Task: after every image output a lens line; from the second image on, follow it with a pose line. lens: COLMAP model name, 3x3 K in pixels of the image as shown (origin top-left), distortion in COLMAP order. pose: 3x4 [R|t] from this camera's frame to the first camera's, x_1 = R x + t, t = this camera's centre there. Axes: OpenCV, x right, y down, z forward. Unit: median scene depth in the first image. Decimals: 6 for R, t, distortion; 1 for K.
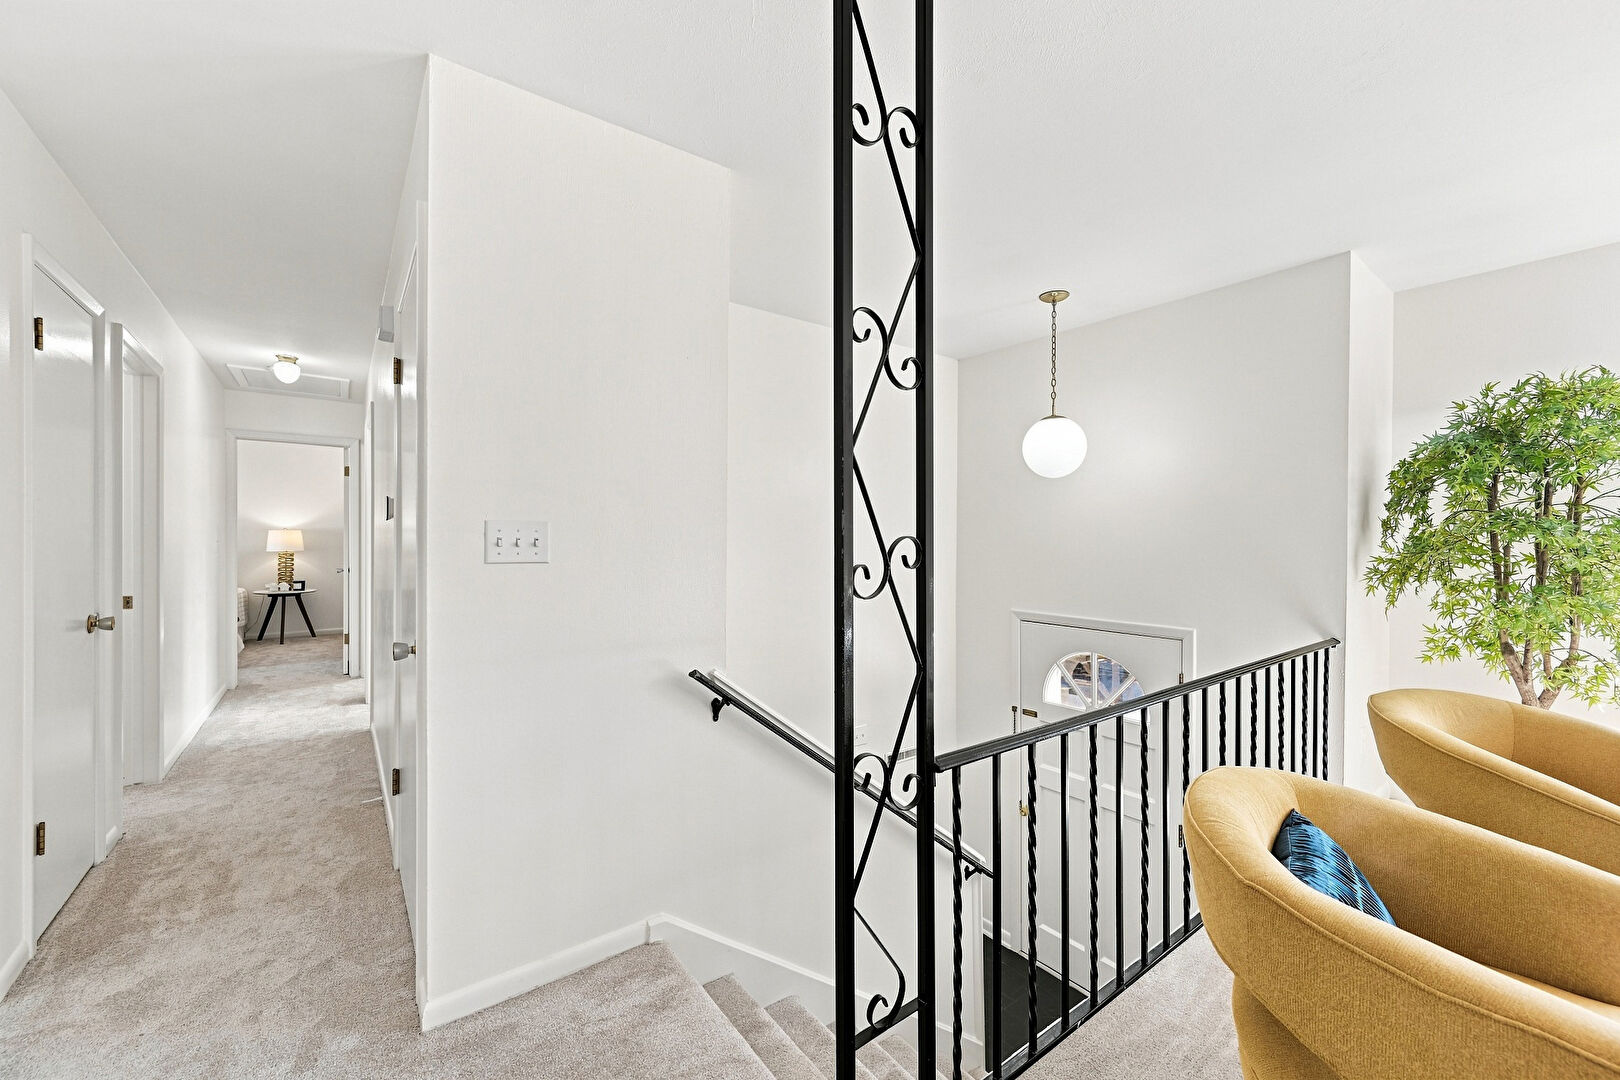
lens RADIAL K [[641.4, 0, 807.3], [0, 641.4, 536.5], [0, 0, 1]] dist [0.001015, -0.000053]
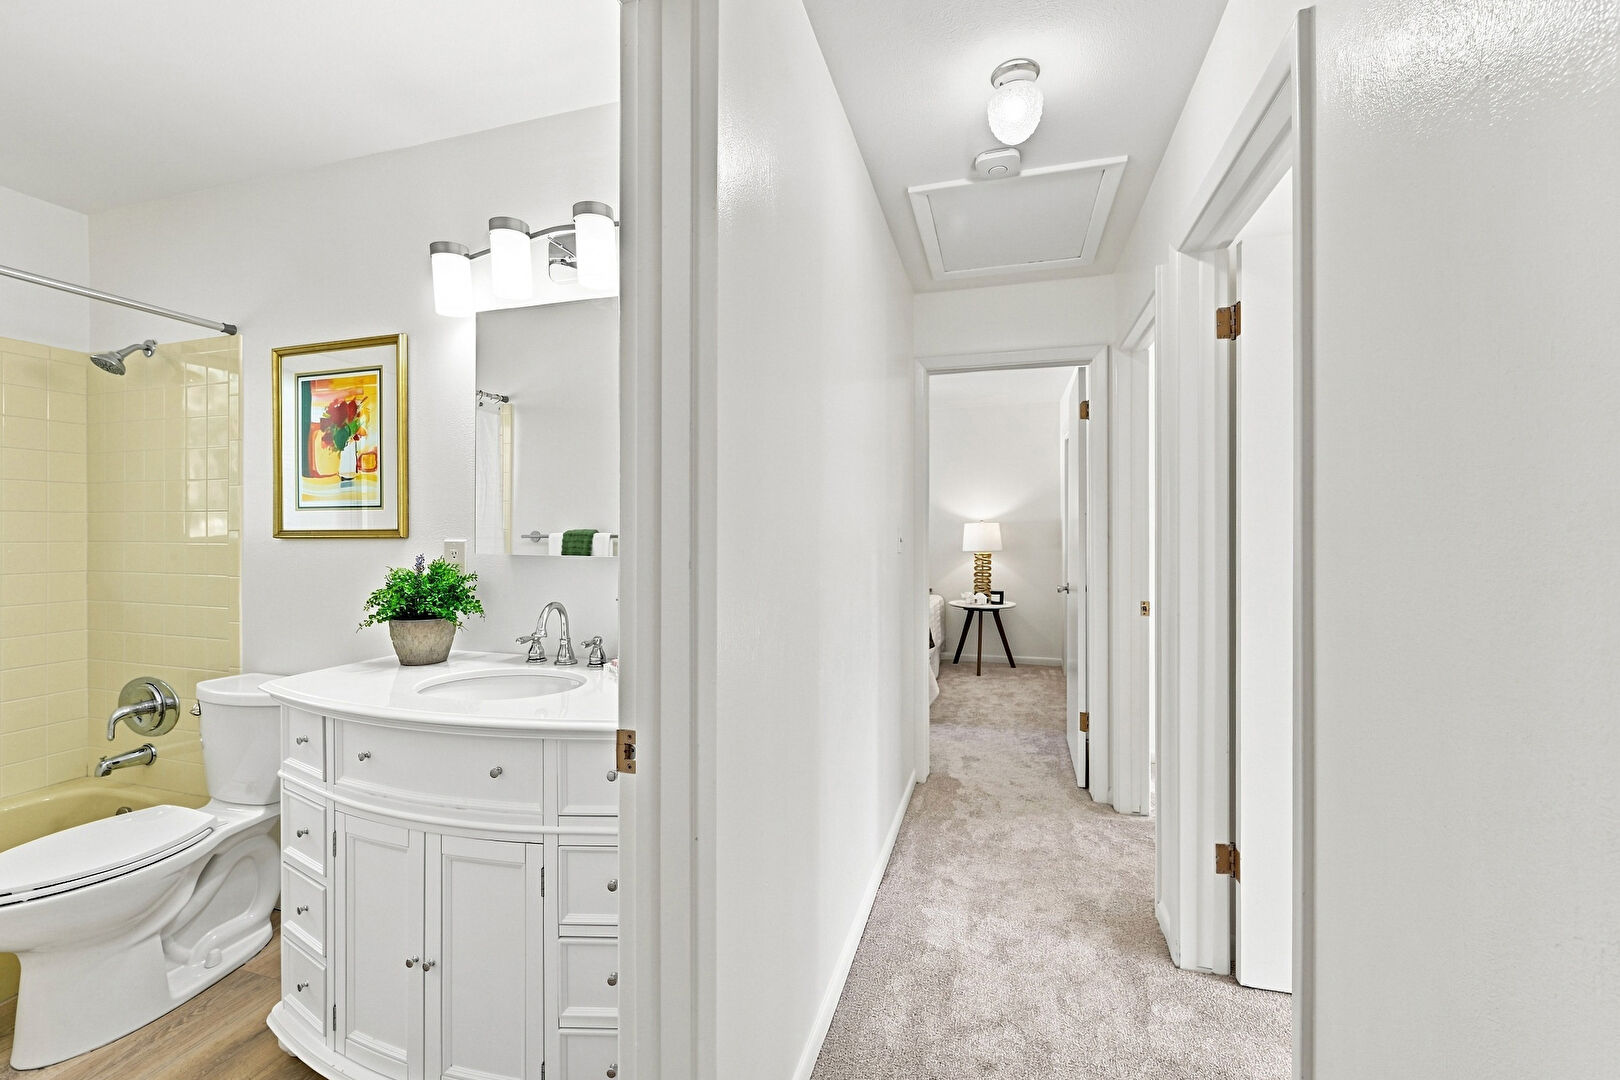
lens RADIAL K [[641.4, 0, 804.6], [0, 641.4, 533.3], [0, 0, 1]] dist [0.001015, -0.000053]
pose [[0.593116, 0.002243, -0.805114, -0.332992], [0.004515, 0.999971, 0.006111, -0.003325], [0.805104, -0.007260, 0.593089, 0.388564]]
